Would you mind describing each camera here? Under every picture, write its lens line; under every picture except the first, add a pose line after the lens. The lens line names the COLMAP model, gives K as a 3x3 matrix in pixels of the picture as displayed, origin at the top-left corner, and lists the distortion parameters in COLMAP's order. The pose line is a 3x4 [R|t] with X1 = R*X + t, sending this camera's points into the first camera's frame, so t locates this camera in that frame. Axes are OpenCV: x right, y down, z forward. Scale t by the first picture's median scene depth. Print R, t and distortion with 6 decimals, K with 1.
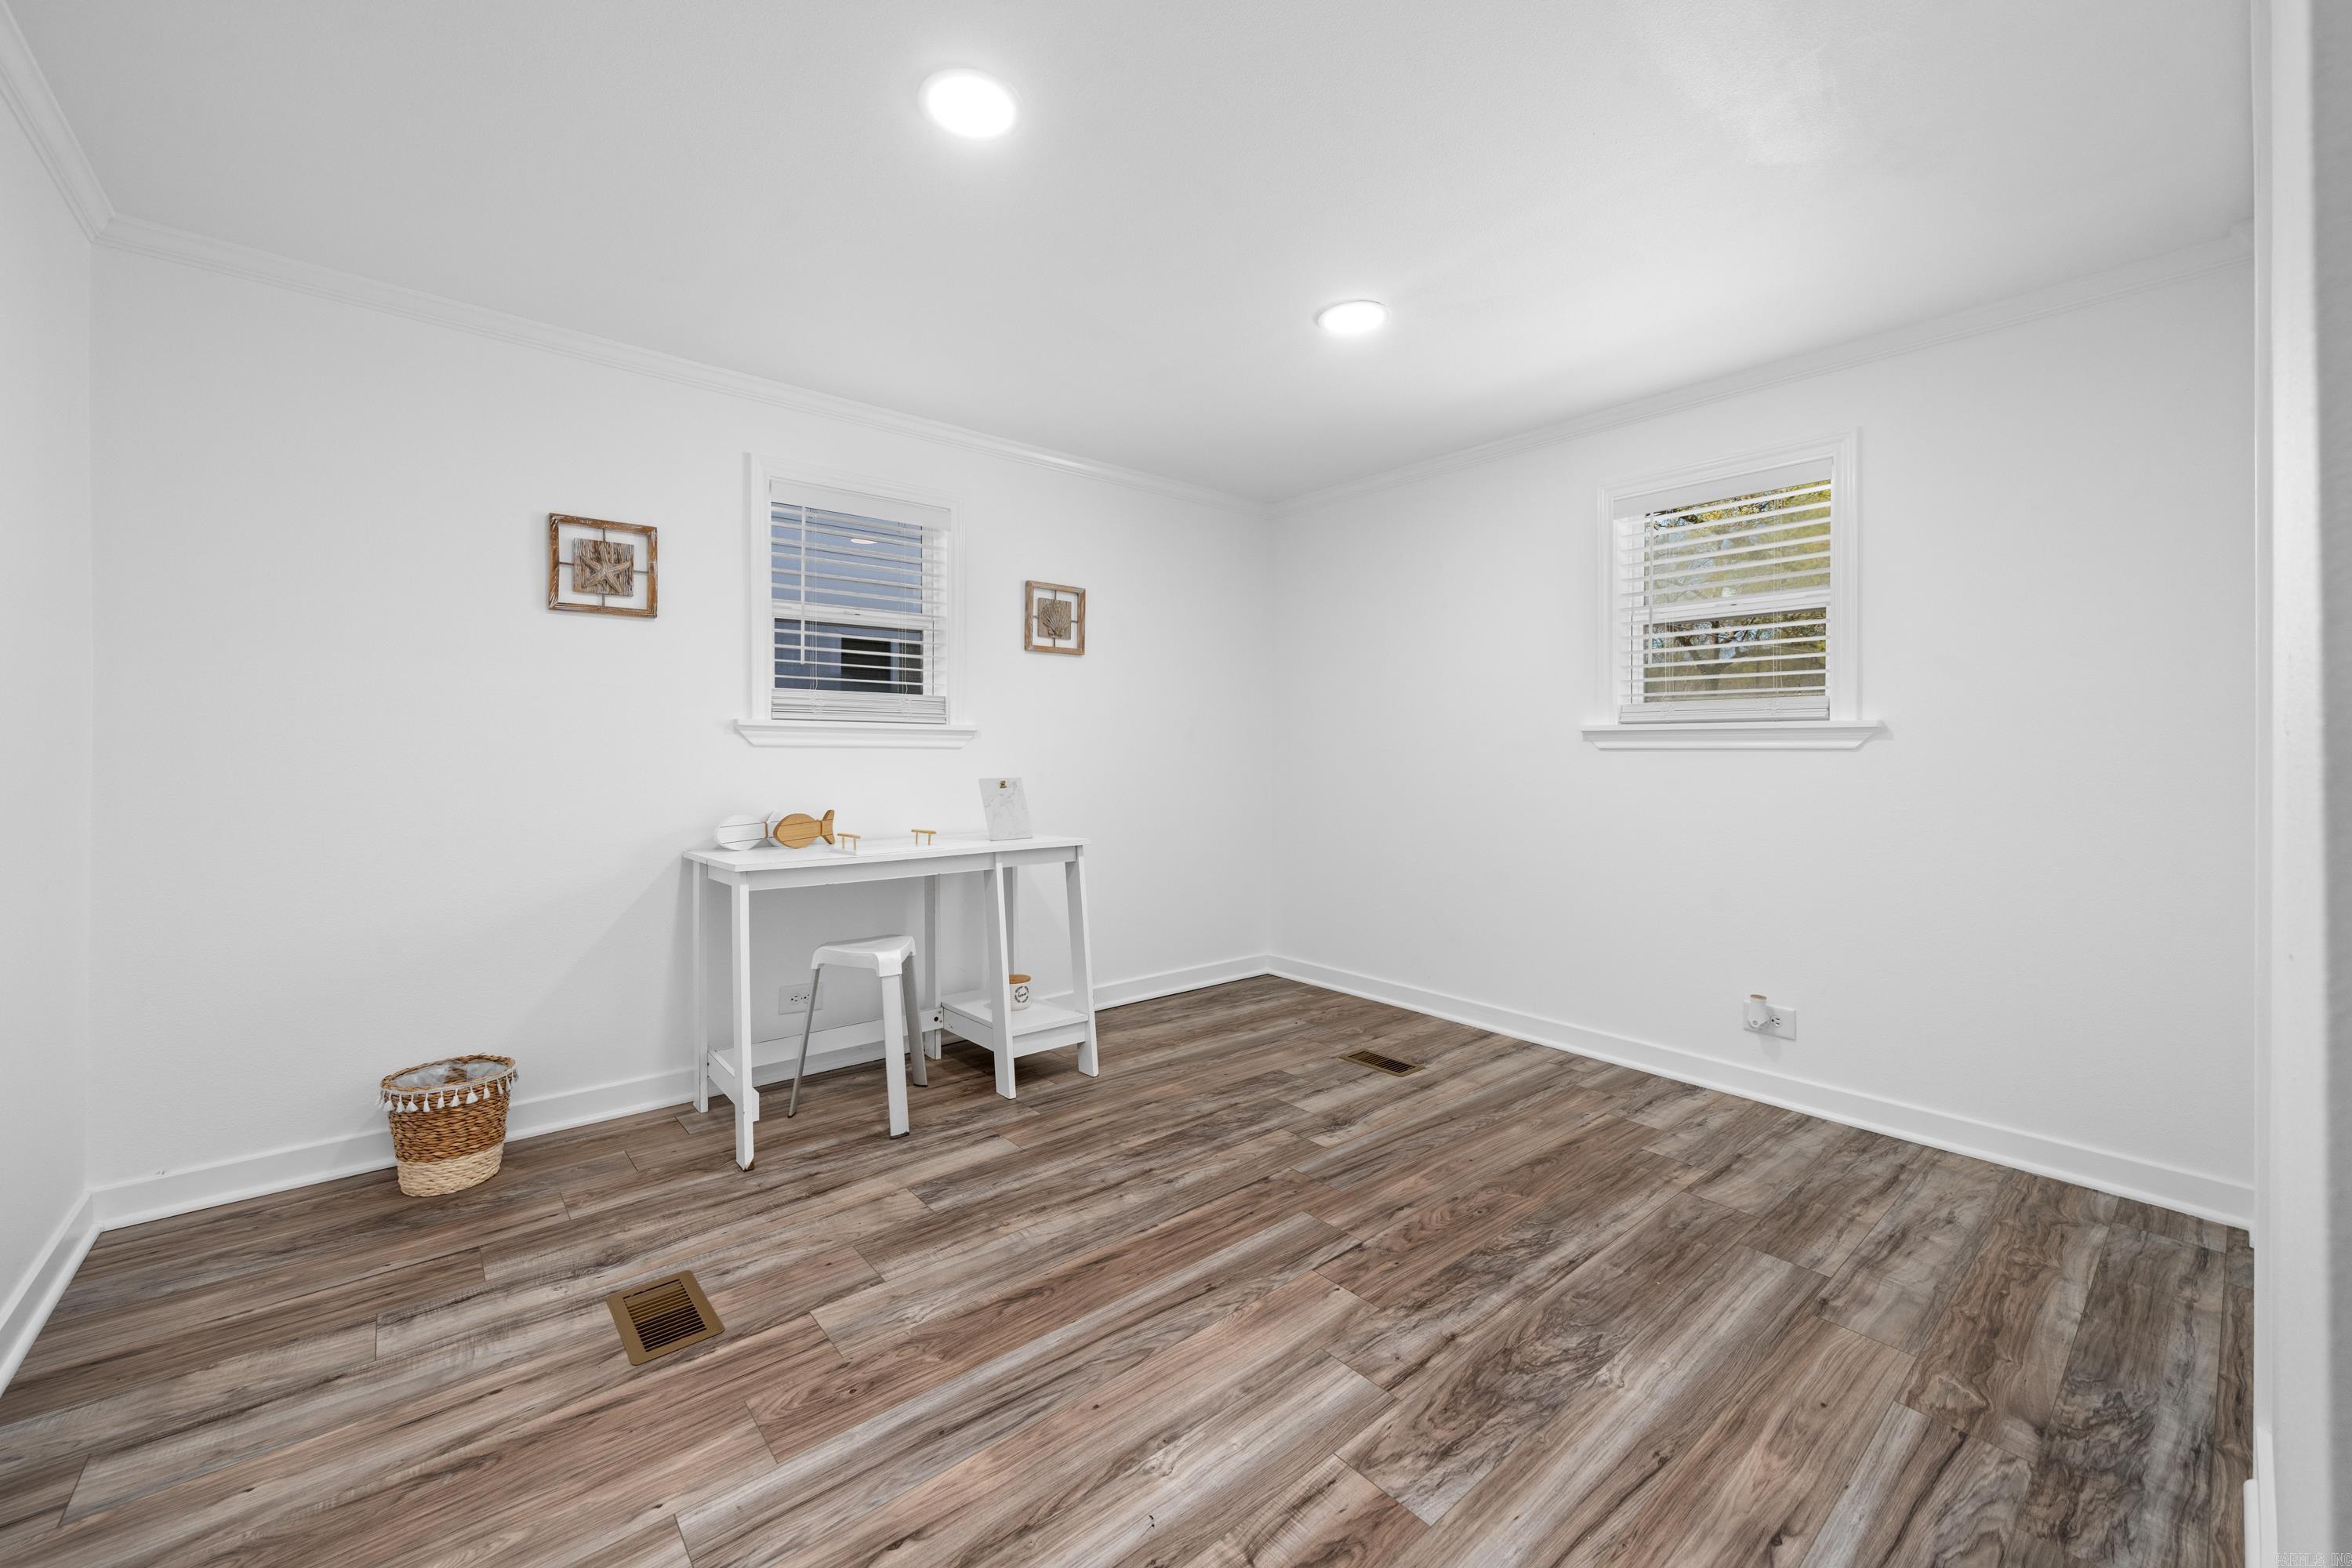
lens RADIAL K [[911.6, 0, 1157.2], [0, 911.6, 761.0], [0, 0, 1]] dist [0.001465, -0.000120]
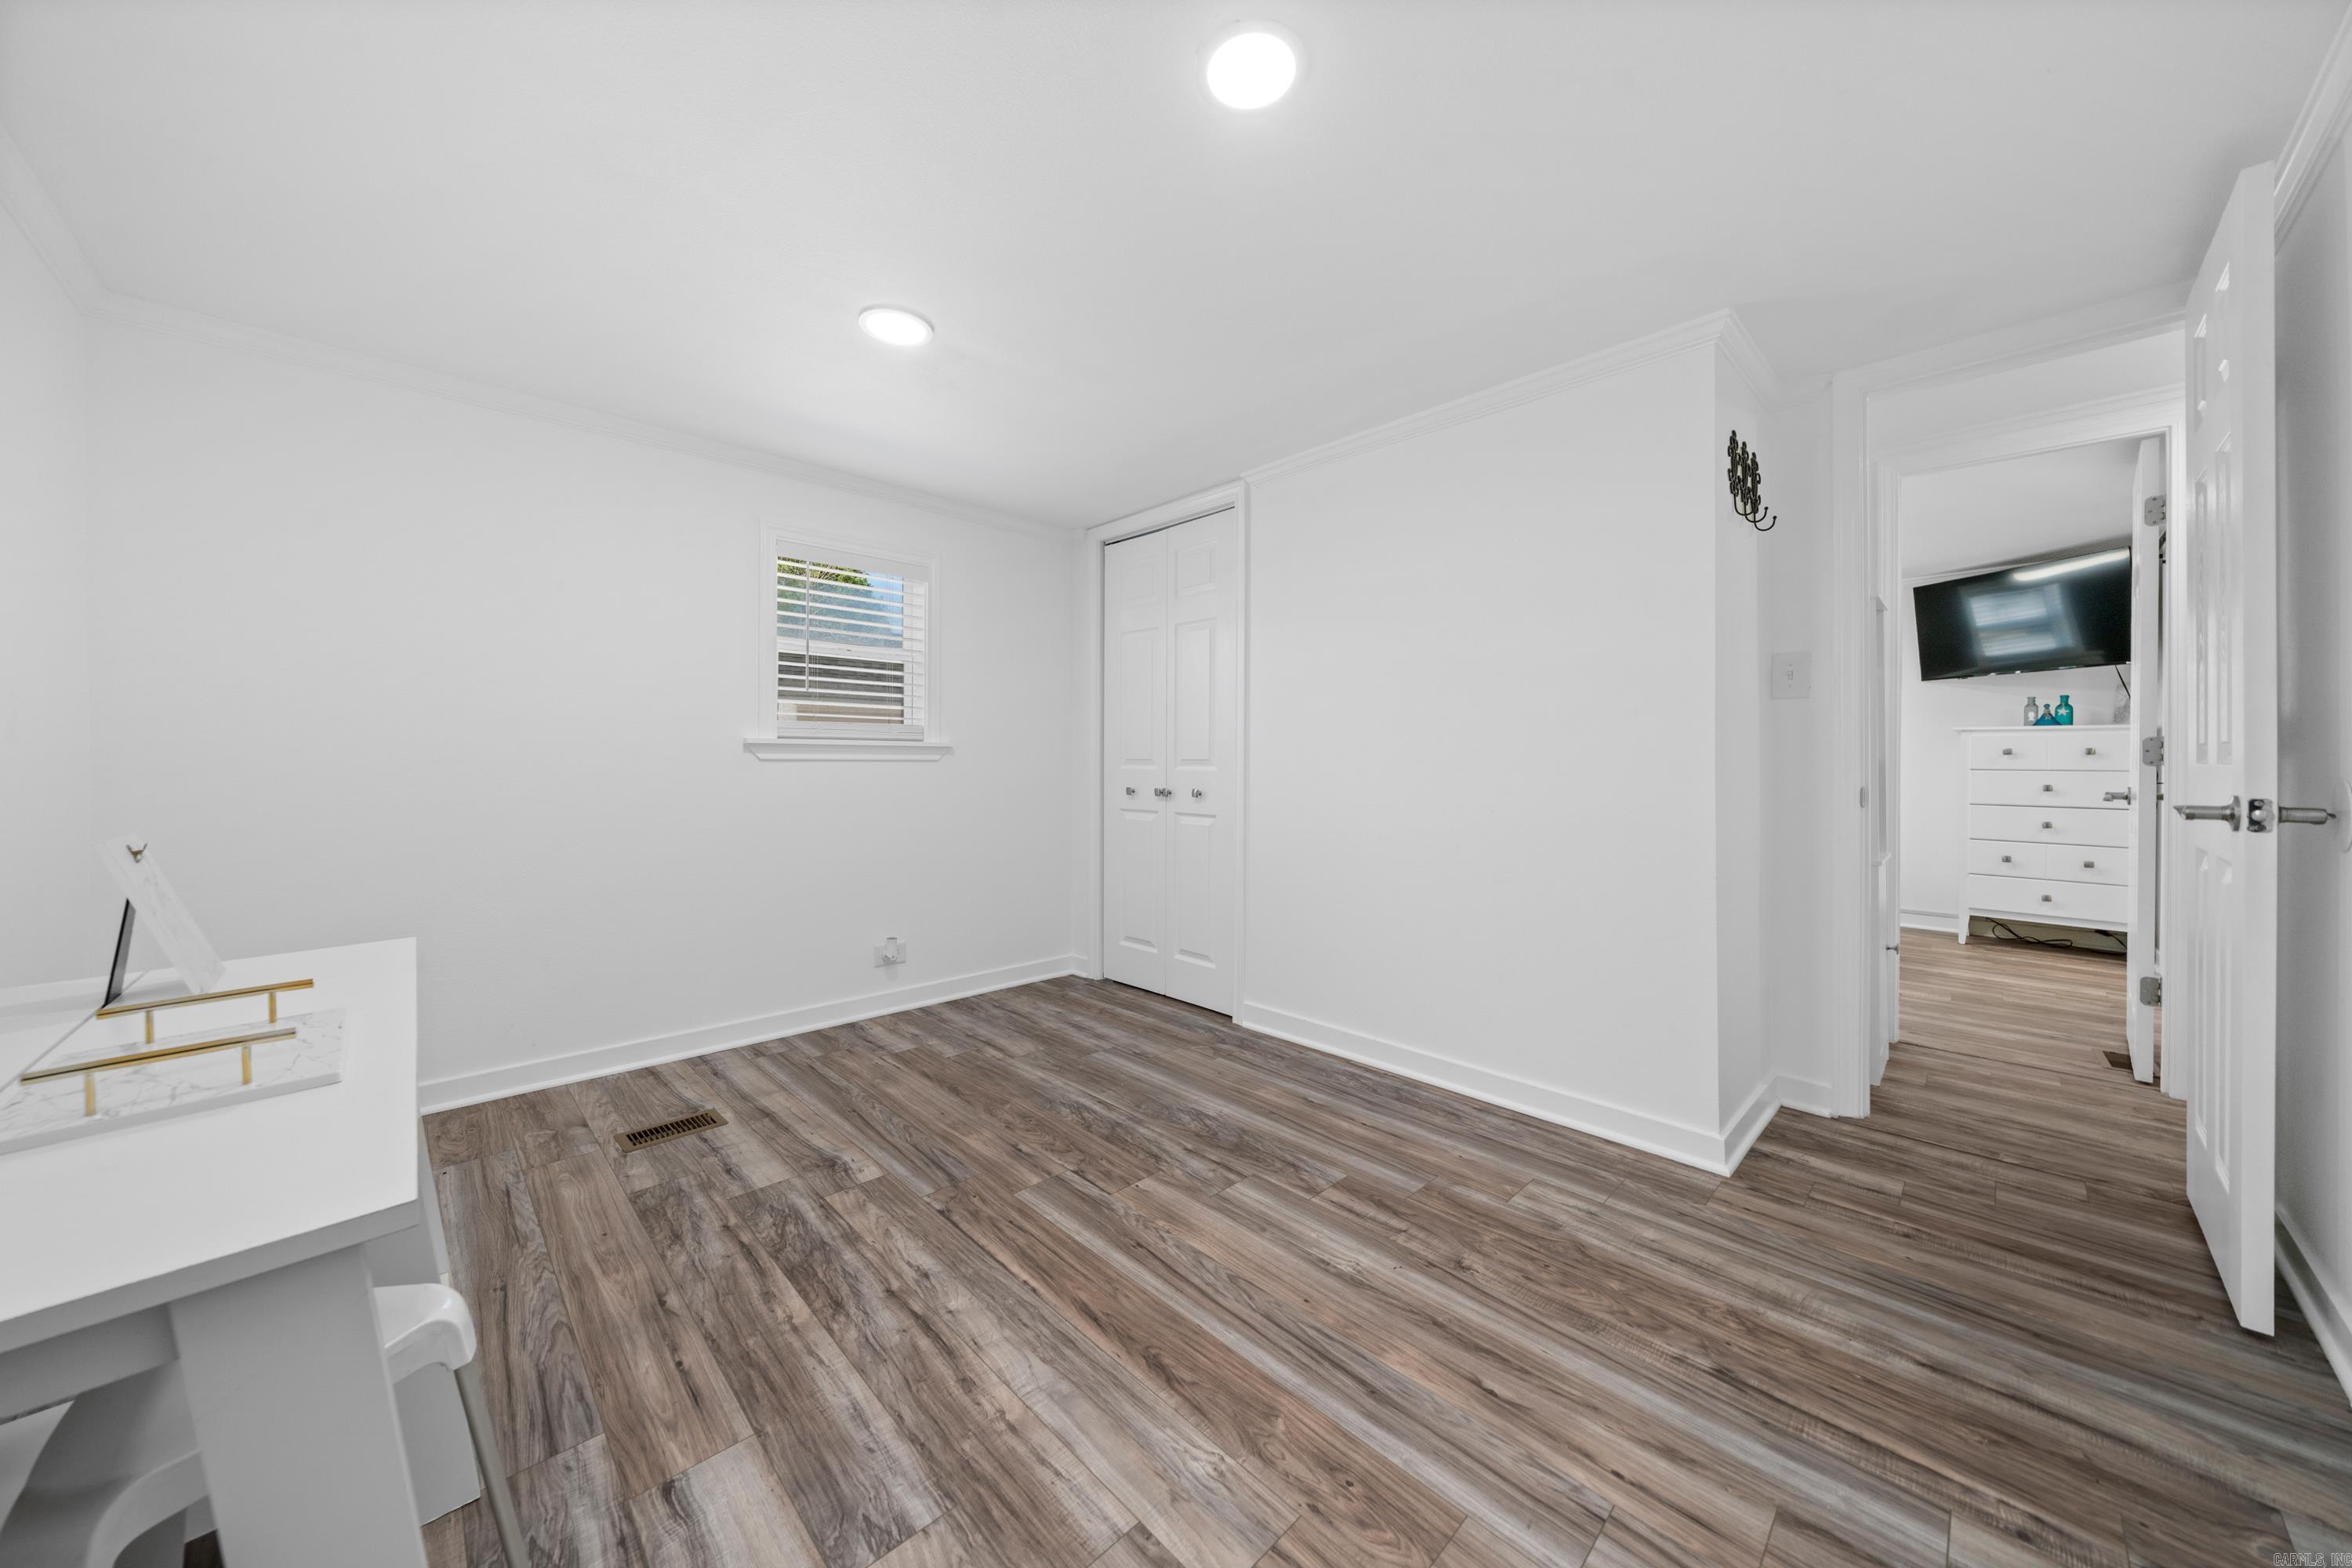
lens RADIAL K [[796.4, 0, 1175.2], [0, 796.4, 776.9], [0, 0, 1]] dist [-0.006036, 0.000398]
pose [[-0.068030, -0.020599, 0.997471, -0.786653], [0.008133, 0.999742, 0.021201, -0.014047], [-0.997650, 0.009555, -0.067845, 0.884132]]
